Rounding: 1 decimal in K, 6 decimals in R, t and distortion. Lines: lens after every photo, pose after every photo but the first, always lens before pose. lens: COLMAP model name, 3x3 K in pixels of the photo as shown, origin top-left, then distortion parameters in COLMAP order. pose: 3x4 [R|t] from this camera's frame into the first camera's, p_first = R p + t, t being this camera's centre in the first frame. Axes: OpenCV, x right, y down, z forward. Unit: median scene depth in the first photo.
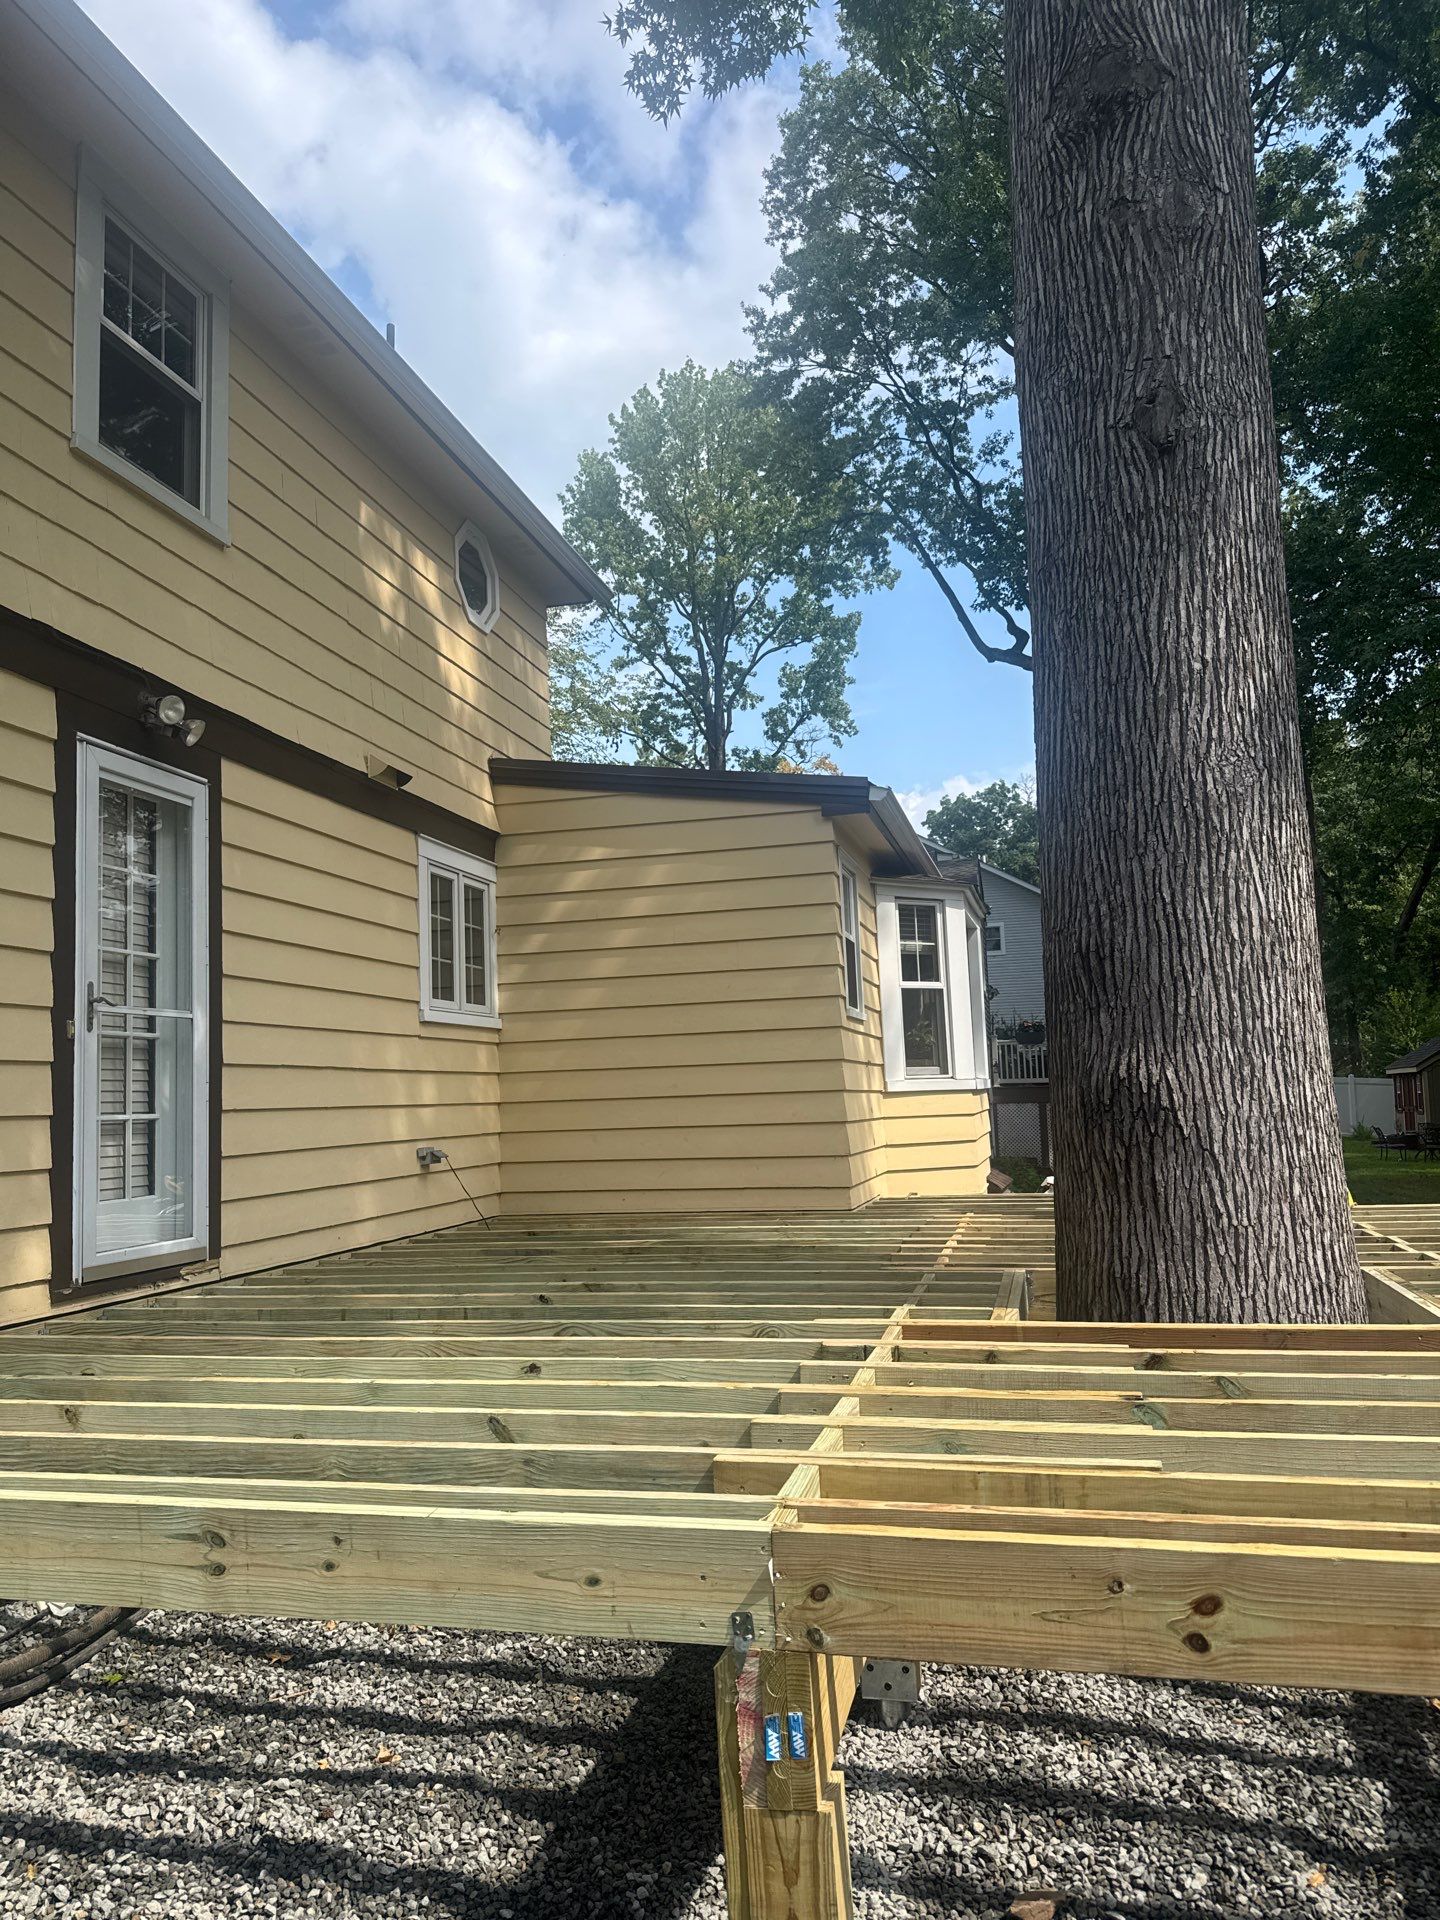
lens RADIAL K [[1345.6, 0, 720.0], [0, 1345.6, 960.0], [0, 0, 1]] dist [0.081965, -0.096983]
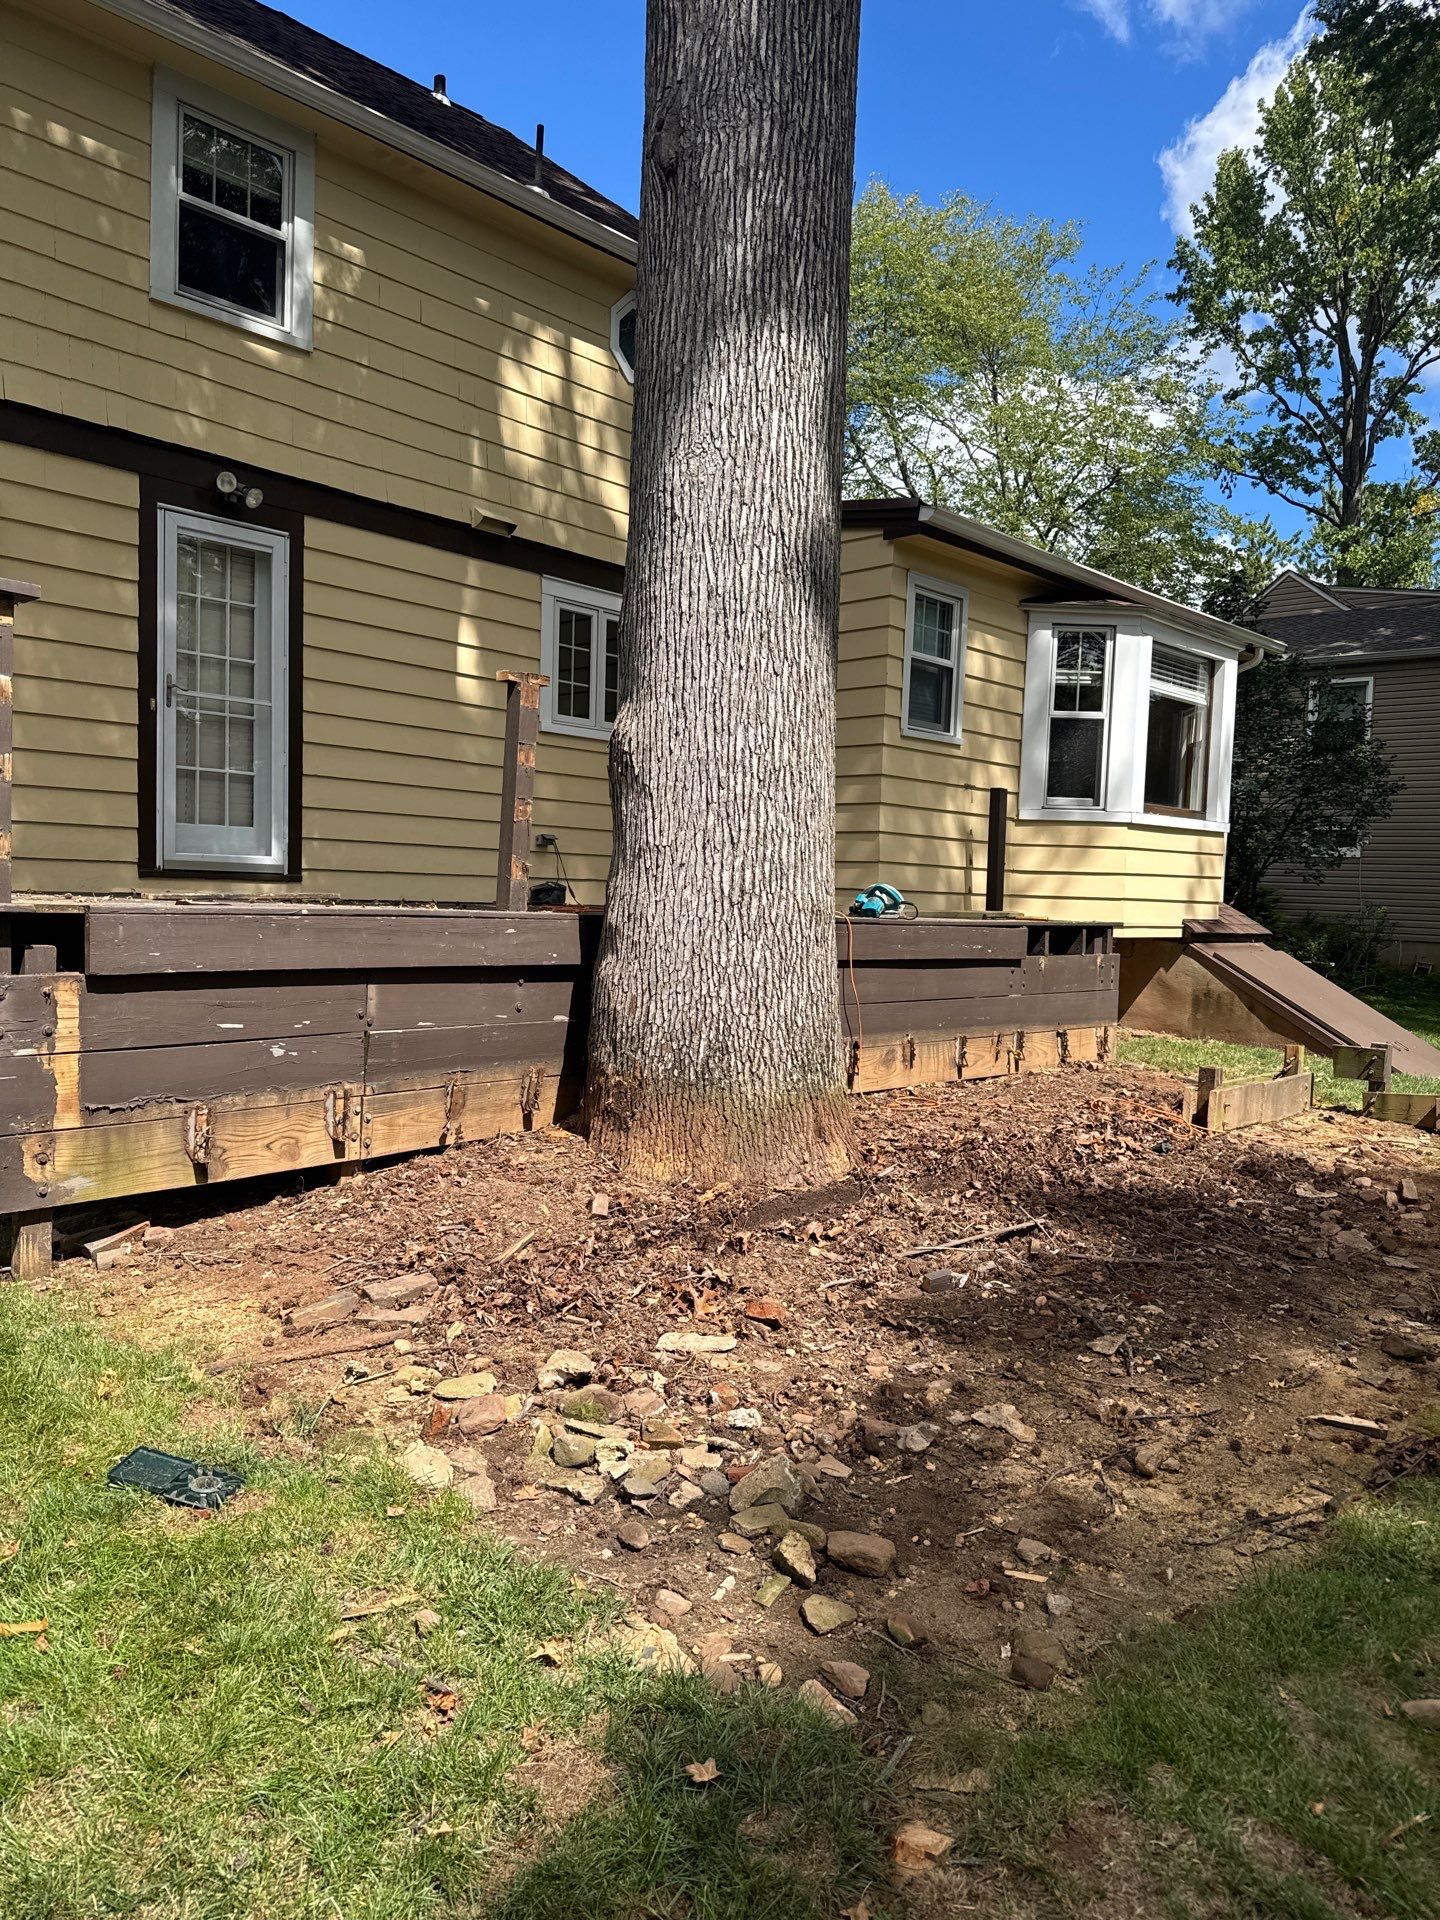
lens RADIAL K [[1338.1, 0, 716.8], [0, 1338.1, 1002.7], [0, 0, 1]] dist [0.056393, -0.099657]
pose [[0.874219, 0.103766, -0.474313, 0.799369], [-0.011858, 0.981167, 0.192795, 0.075471], [0.485386, -0.162921, 0.858986, -0.052849]]
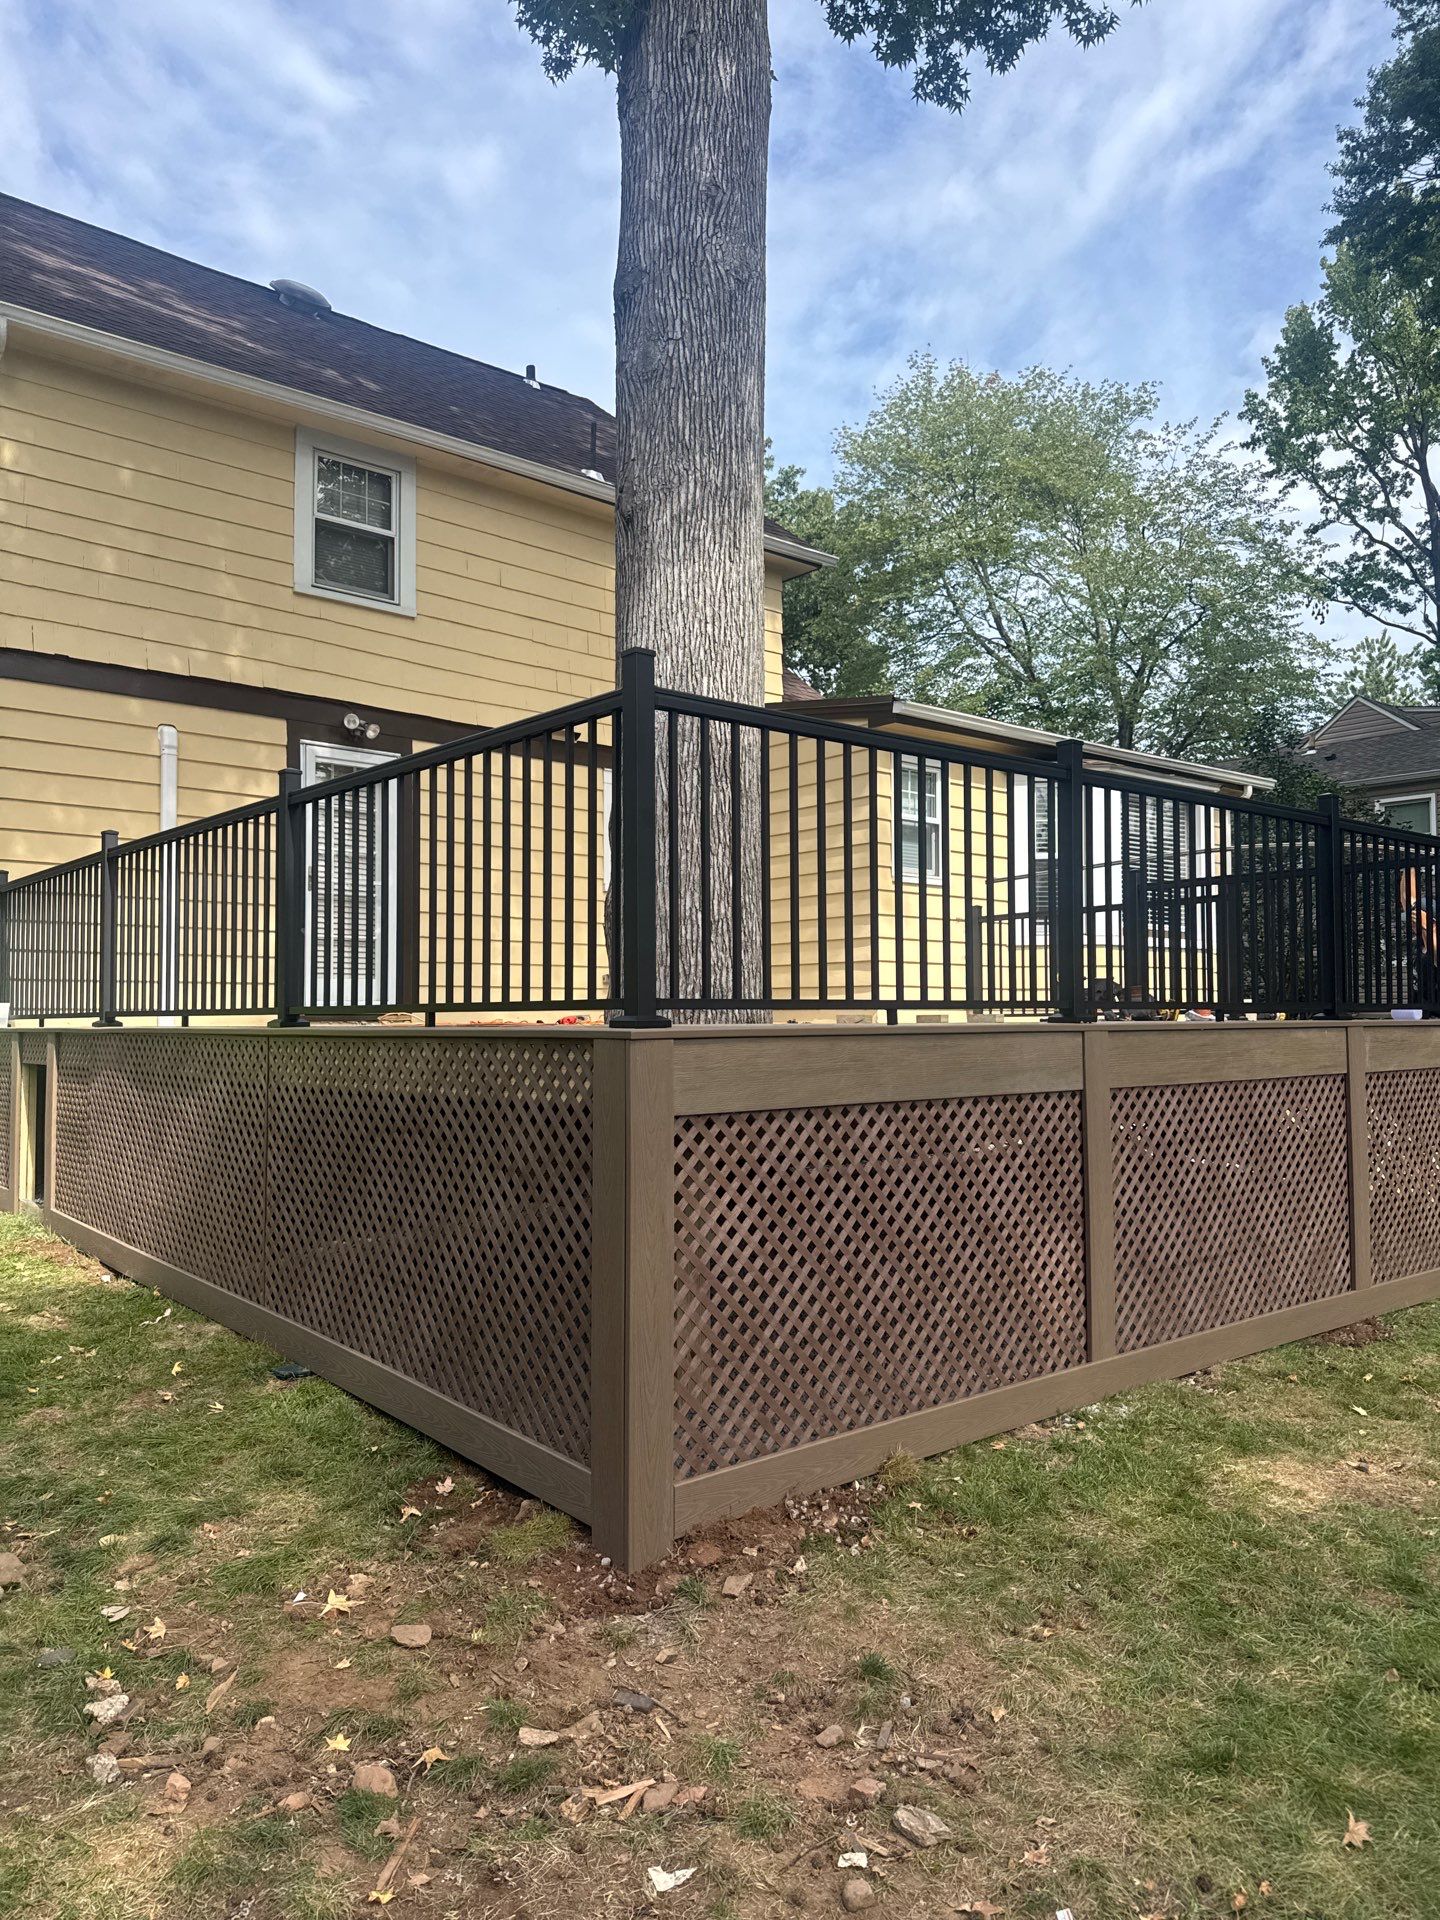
lens RADIAL K [[1325.0, 0, 706.6], [0, 1325.0, 969.0], [0, 0, 1]] dist [0.160926, -0.267043]
pose [[0.814263, 0.008579, -0.580432, 1.122674], [0.036823, 0.997114, 0.066395, 0.054919], [0.579327, -0.075436, 0.811597, -0.261783]]
